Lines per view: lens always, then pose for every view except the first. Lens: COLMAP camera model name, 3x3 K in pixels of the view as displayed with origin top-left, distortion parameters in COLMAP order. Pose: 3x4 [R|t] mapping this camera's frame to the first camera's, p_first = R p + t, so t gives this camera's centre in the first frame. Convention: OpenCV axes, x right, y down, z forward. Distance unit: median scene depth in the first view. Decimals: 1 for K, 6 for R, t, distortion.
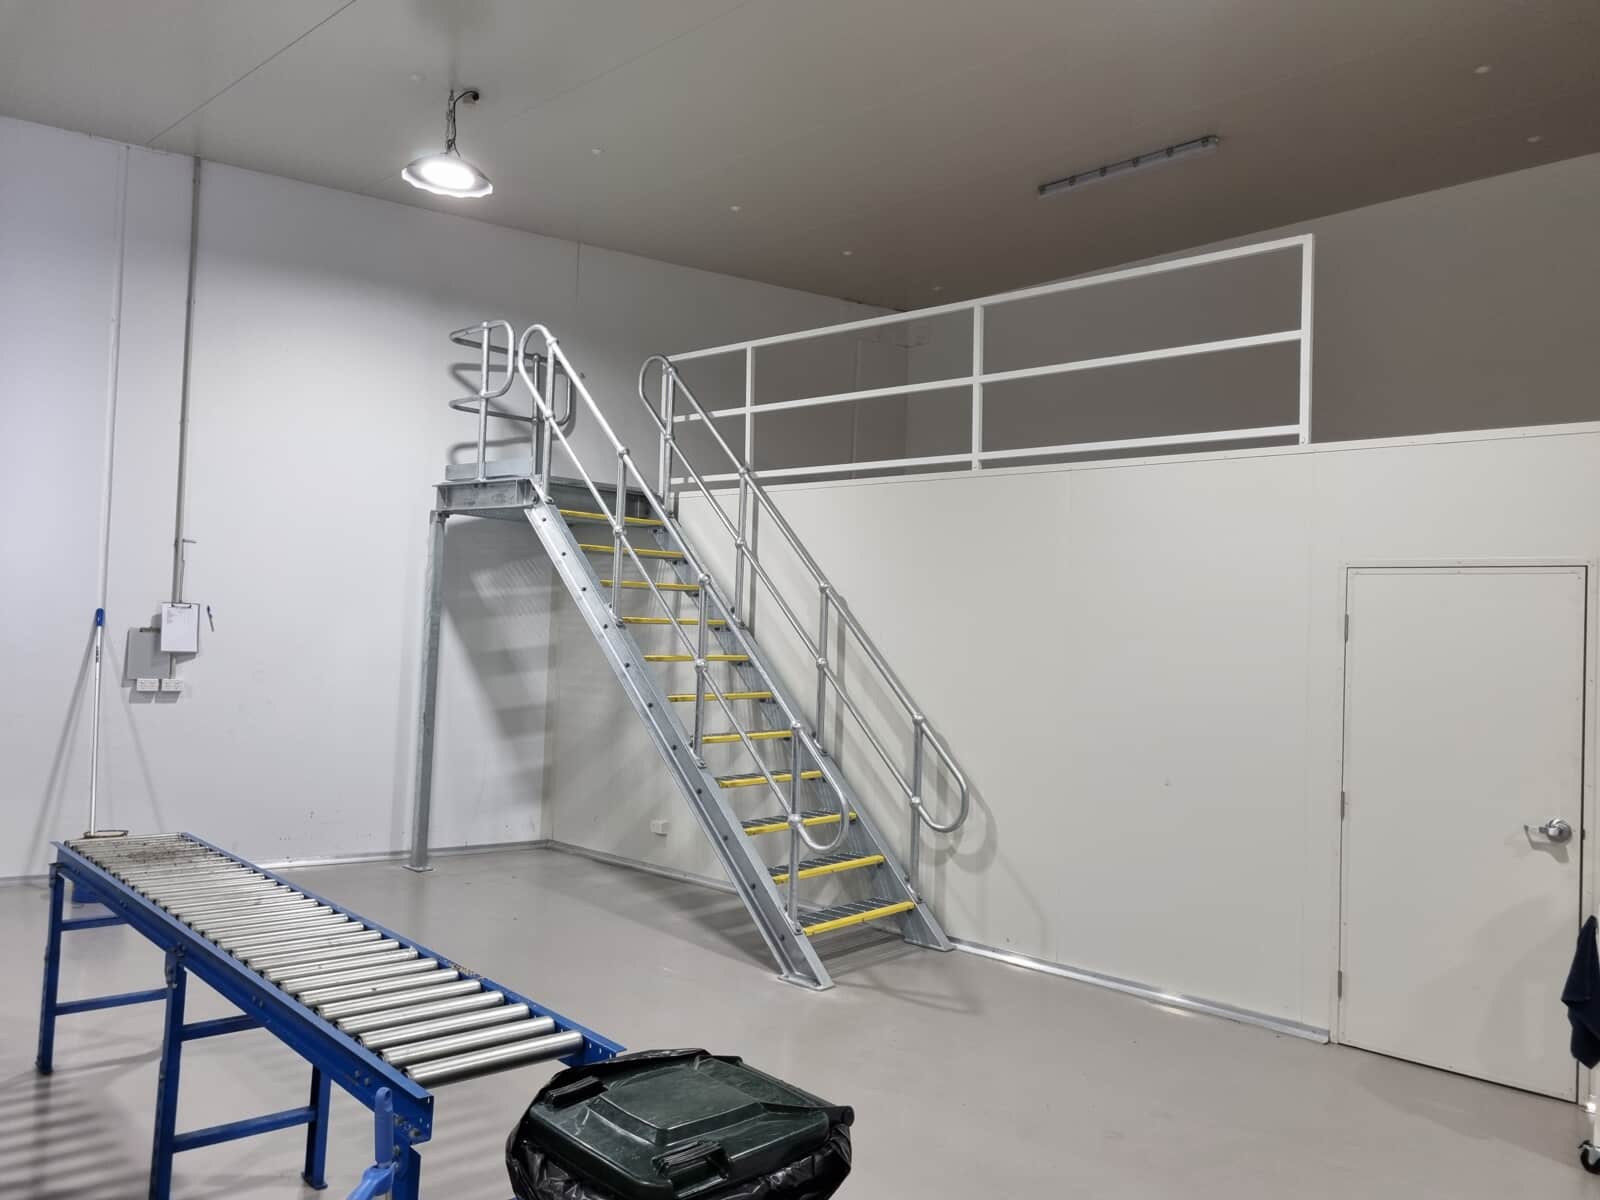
lens RADIAL K [[1193.9, 0, 800.0], [0, 1193.9, 600.0], [0, 0, 1]] dist [0.046530, -0.006208]
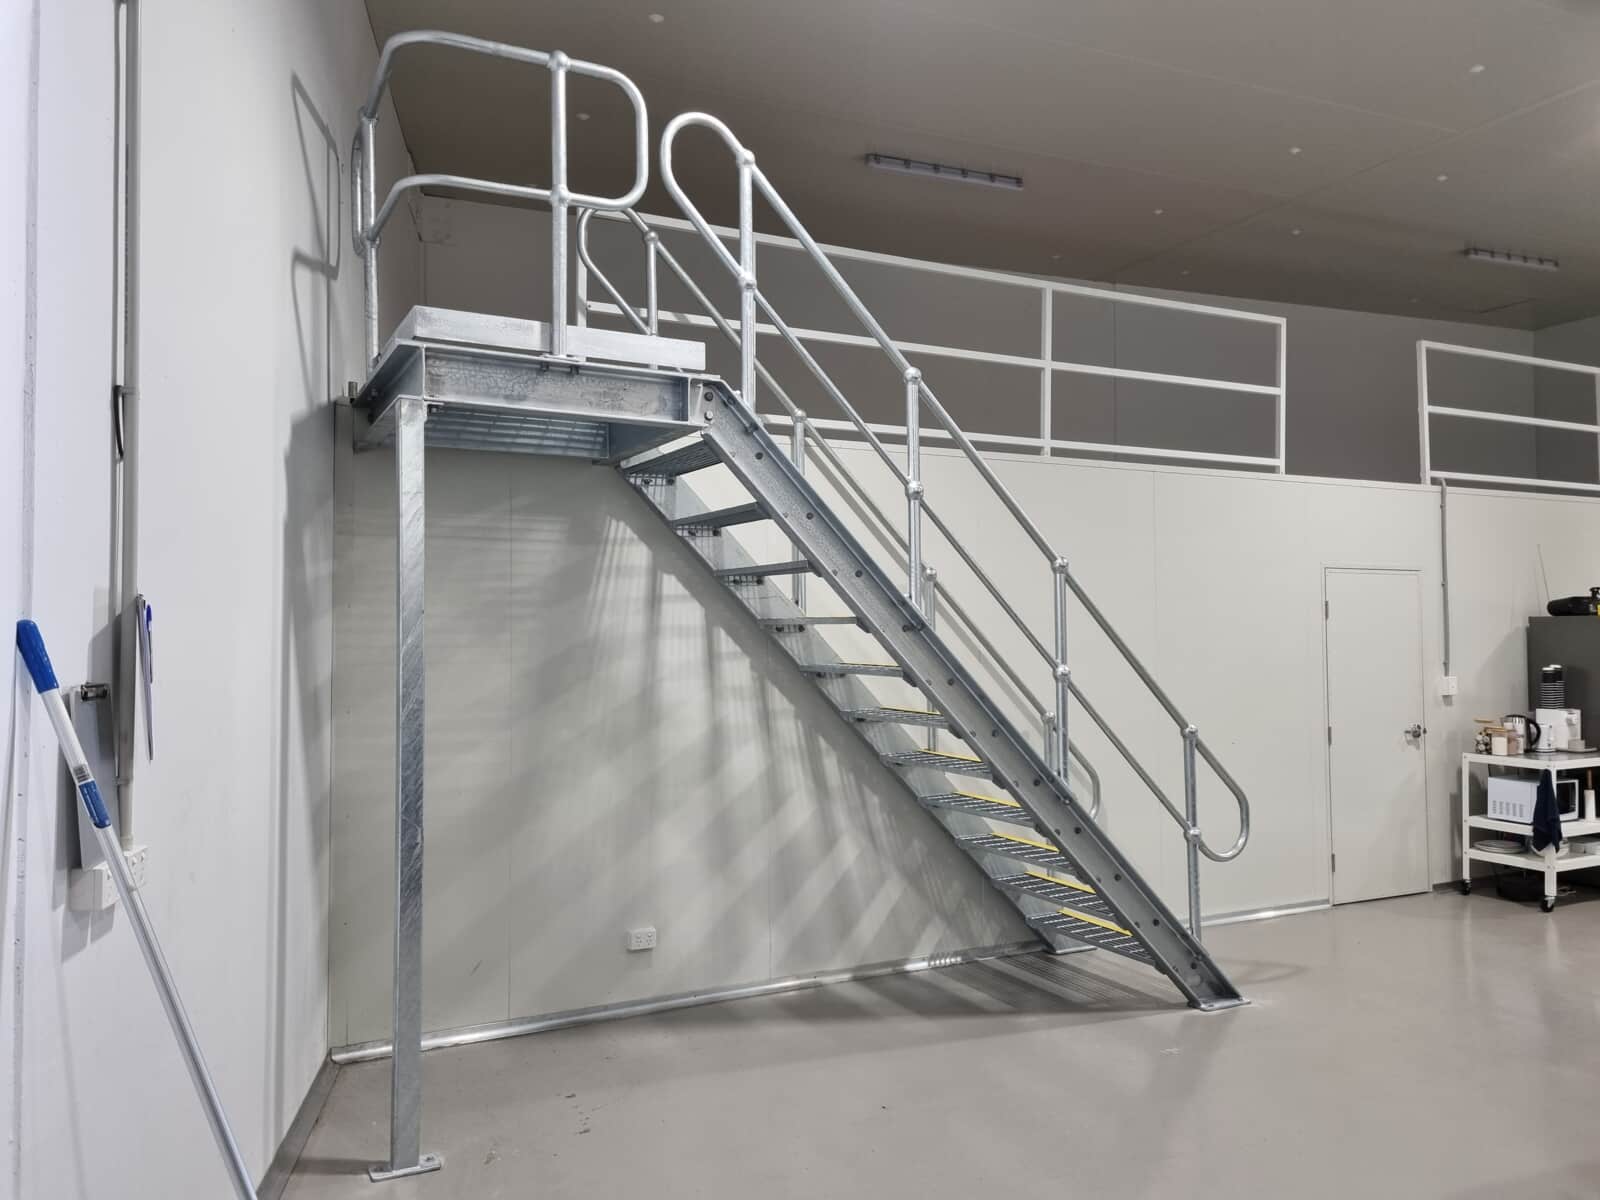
lens RADIAL K [[1208.5, 0, 801.6], [0, 1208.5, 602.1], [0, 0, 1]] dist [0.043059, -0.000917]
pose [[0.350855, -0.009034, 0.936386, -0.825429], [-0.002801, 0.999939, 0.010697, -0.000023], [-0.936425, -0.006376, 0.350809, 0.814338]]
